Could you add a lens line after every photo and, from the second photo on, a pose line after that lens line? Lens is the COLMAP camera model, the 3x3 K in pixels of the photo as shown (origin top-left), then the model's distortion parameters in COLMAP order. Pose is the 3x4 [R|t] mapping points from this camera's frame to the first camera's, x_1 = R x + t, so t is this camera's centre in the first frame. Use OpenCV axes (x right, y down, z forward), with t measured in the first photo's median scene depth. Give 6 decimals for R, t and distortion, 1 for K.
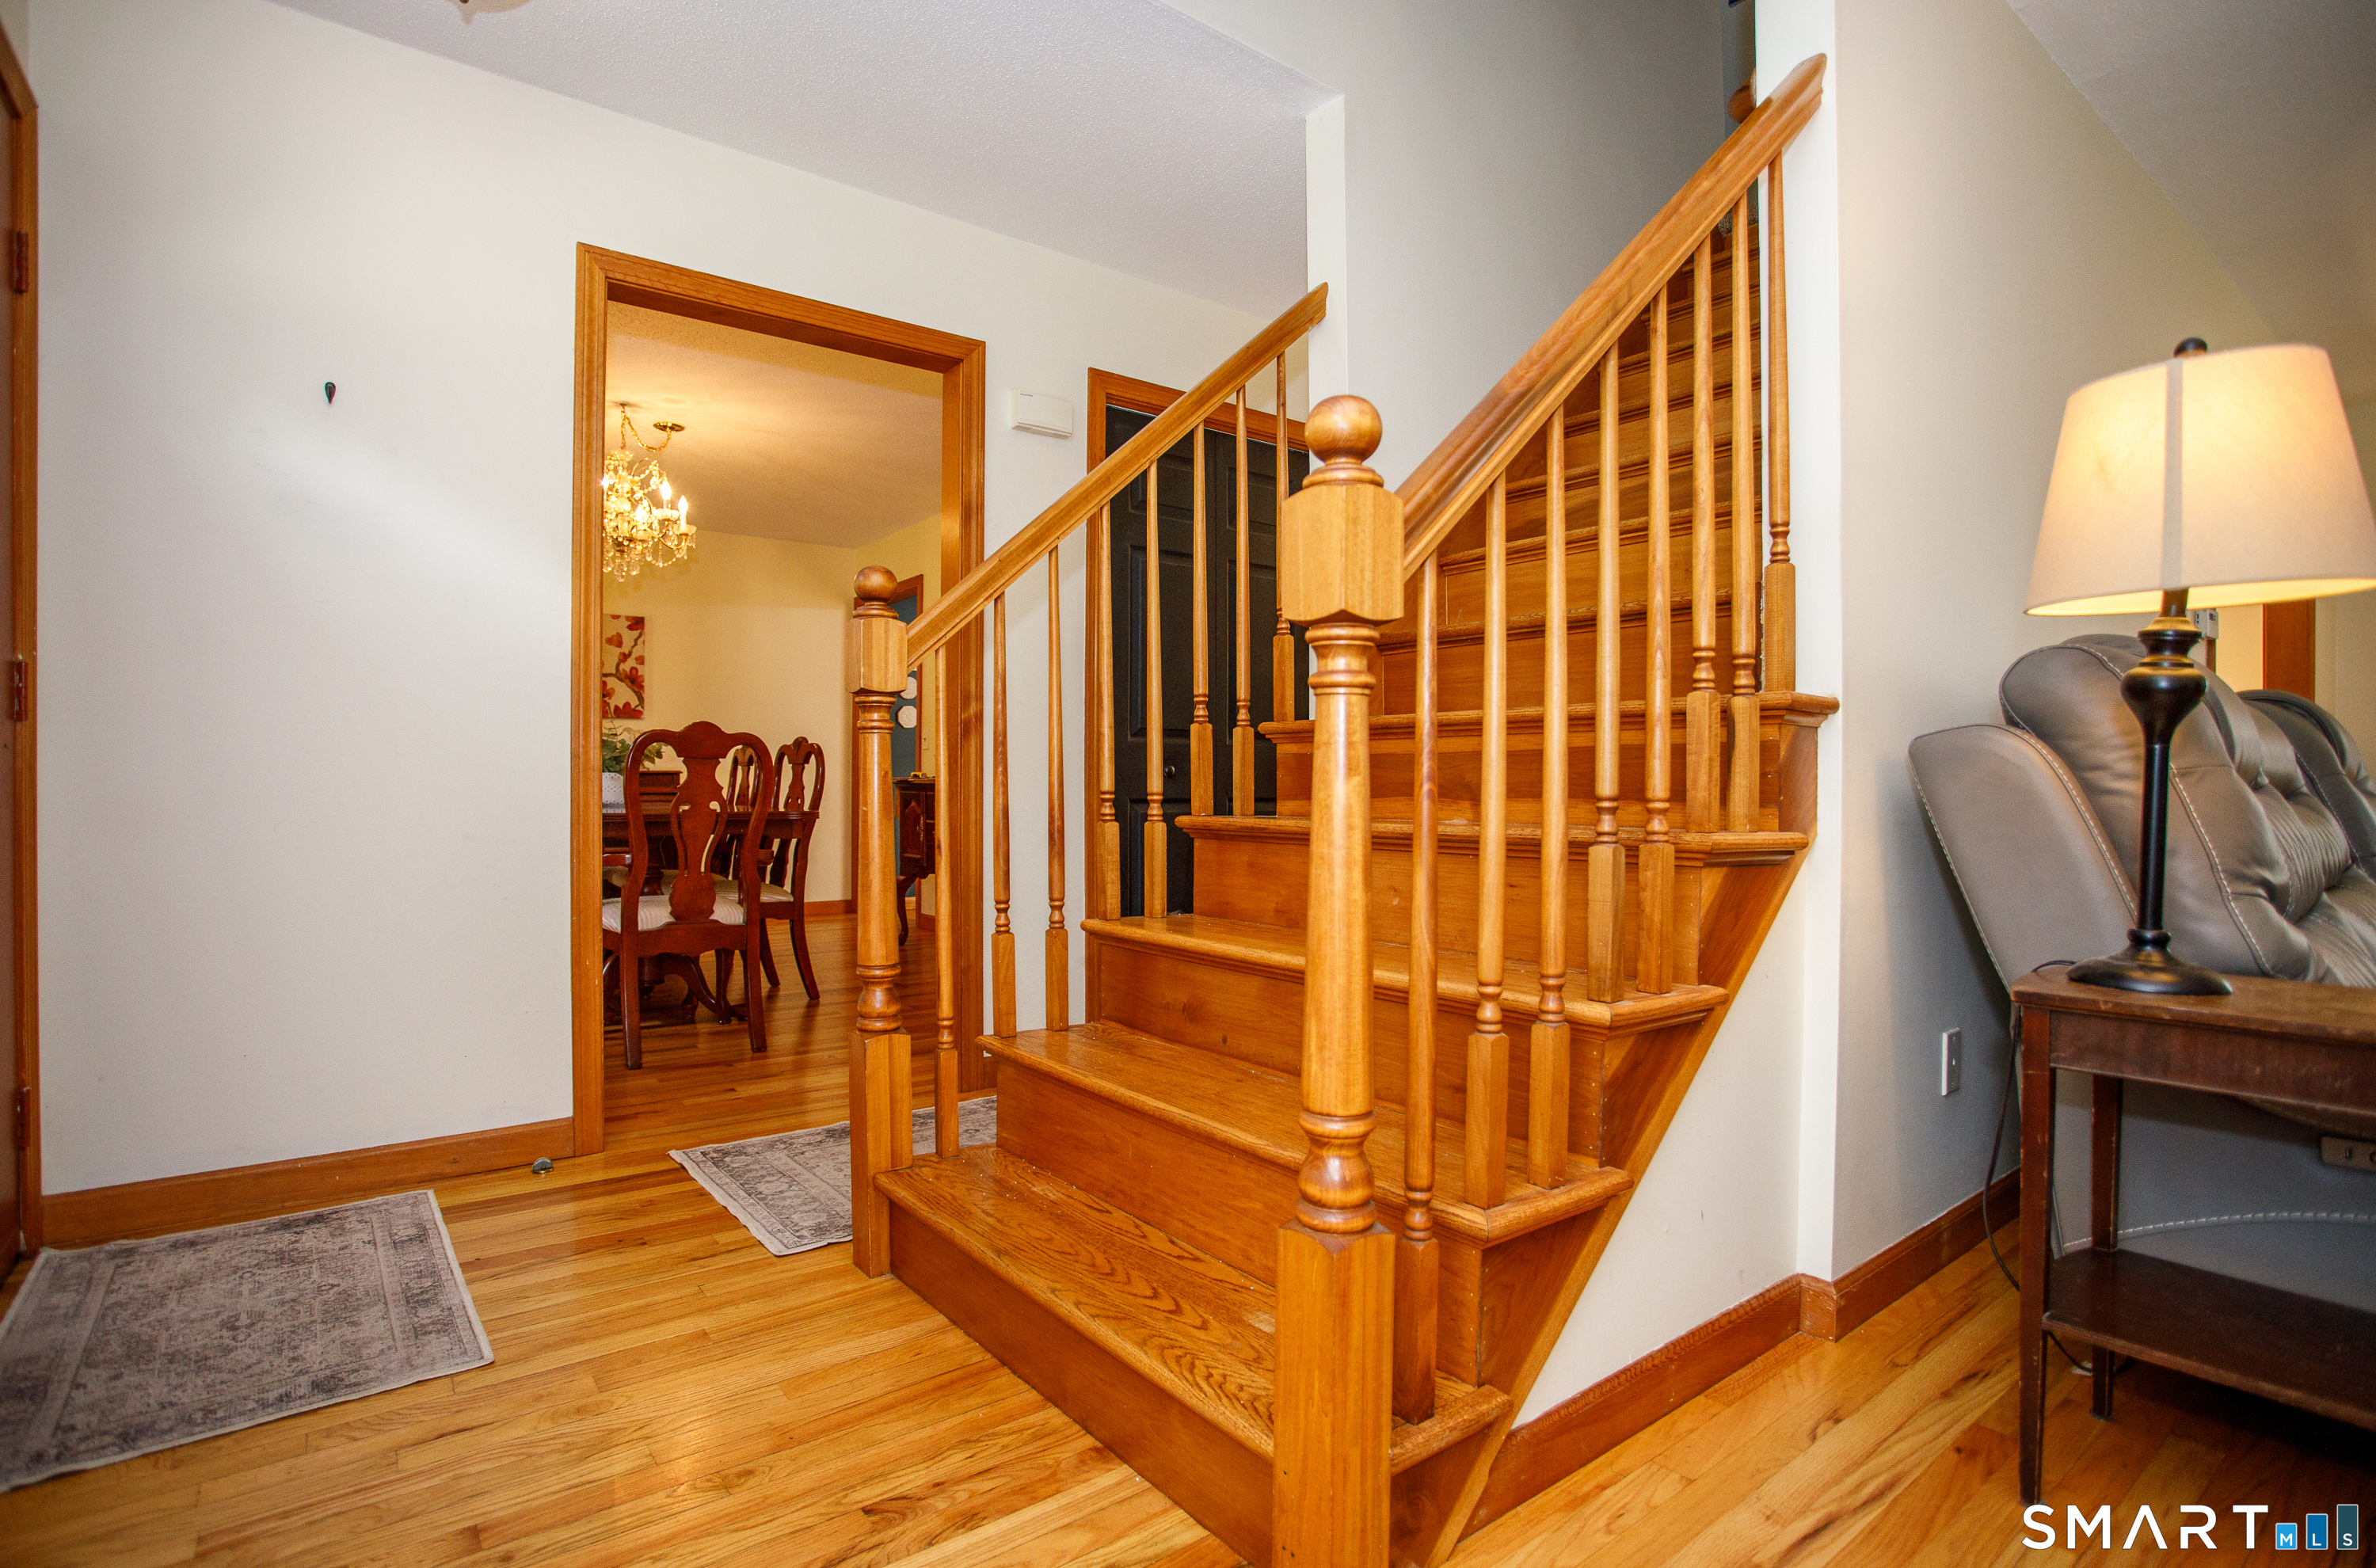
lens RADIAL K [[1174.8, 0, 1181.8], [0, 1174.8, 788.8], [0, 0, 1]] dist [-0.081853, 0.042555]
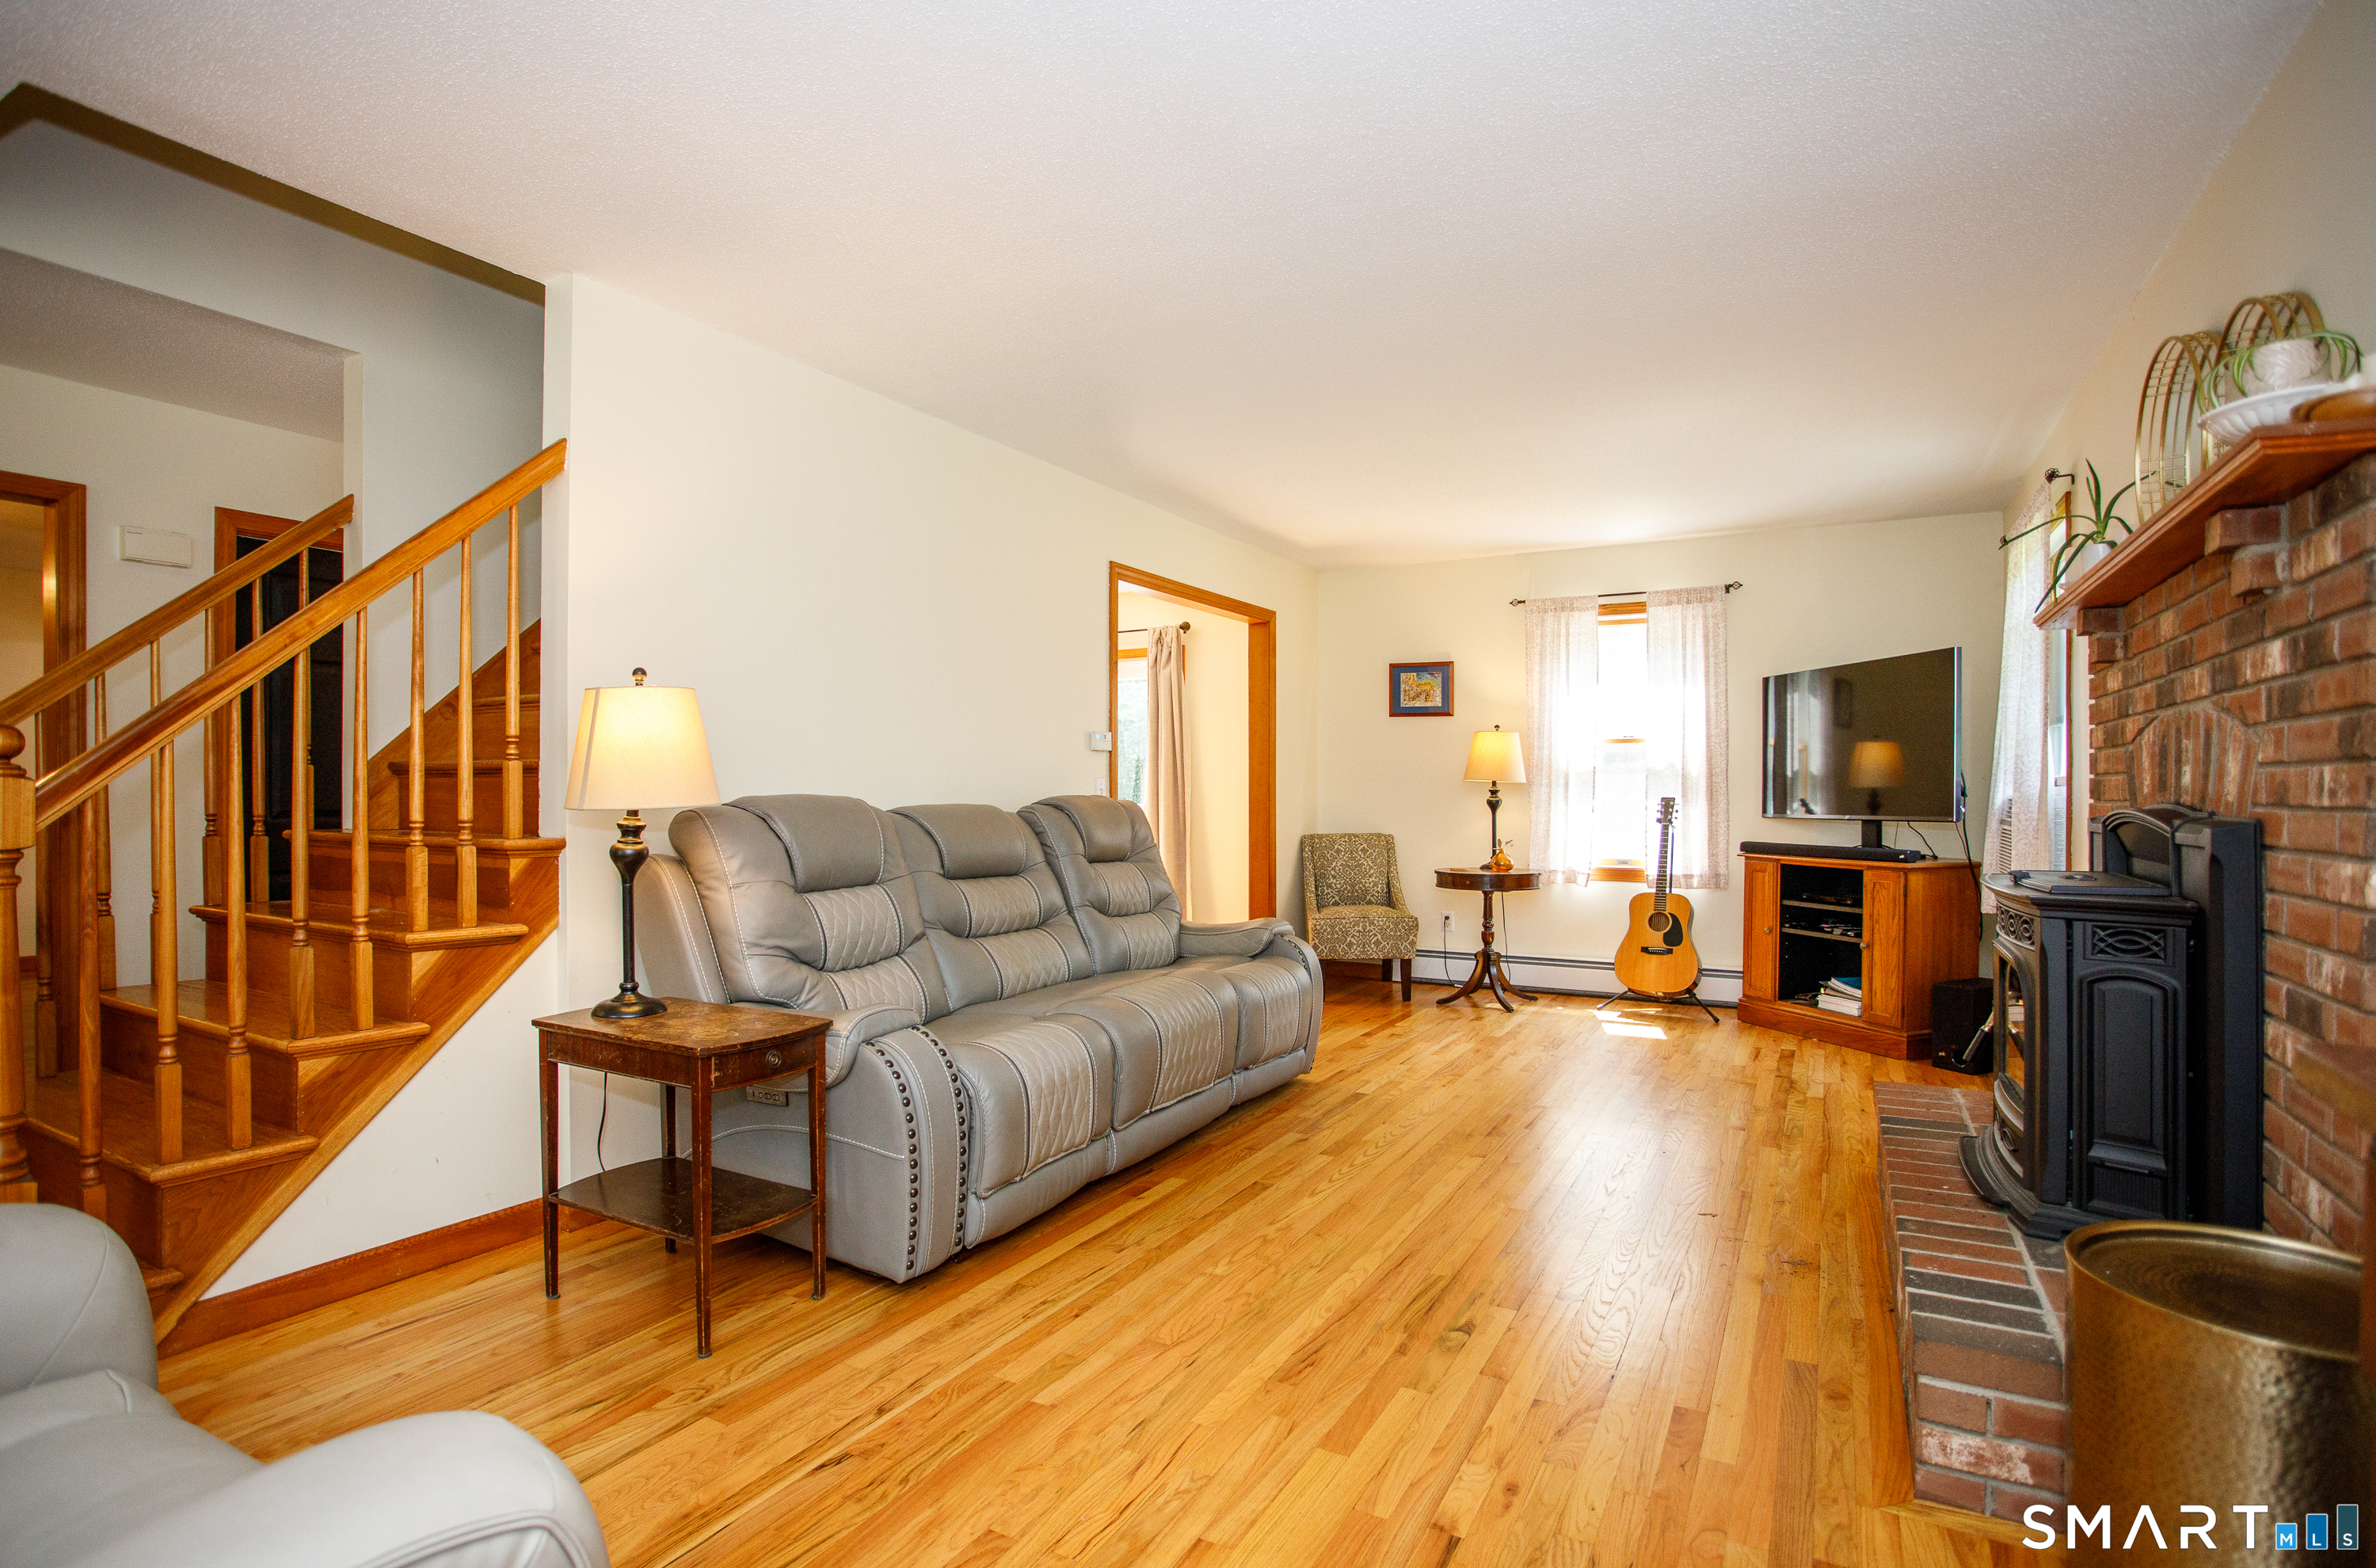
lens RADIAL K [[1174.8, 0, 1181.8], [0, 1174.8, 788.8], [0, 0, 1]] dist [-0.081853, 0.042555]
pose [[0.929073, -0.011989, 0.369703, 0.846108], [0.003790, 0.999731, 0.022895, -0.198495], [-0.369878, -0.019870, 0.928868, -0.921171]]
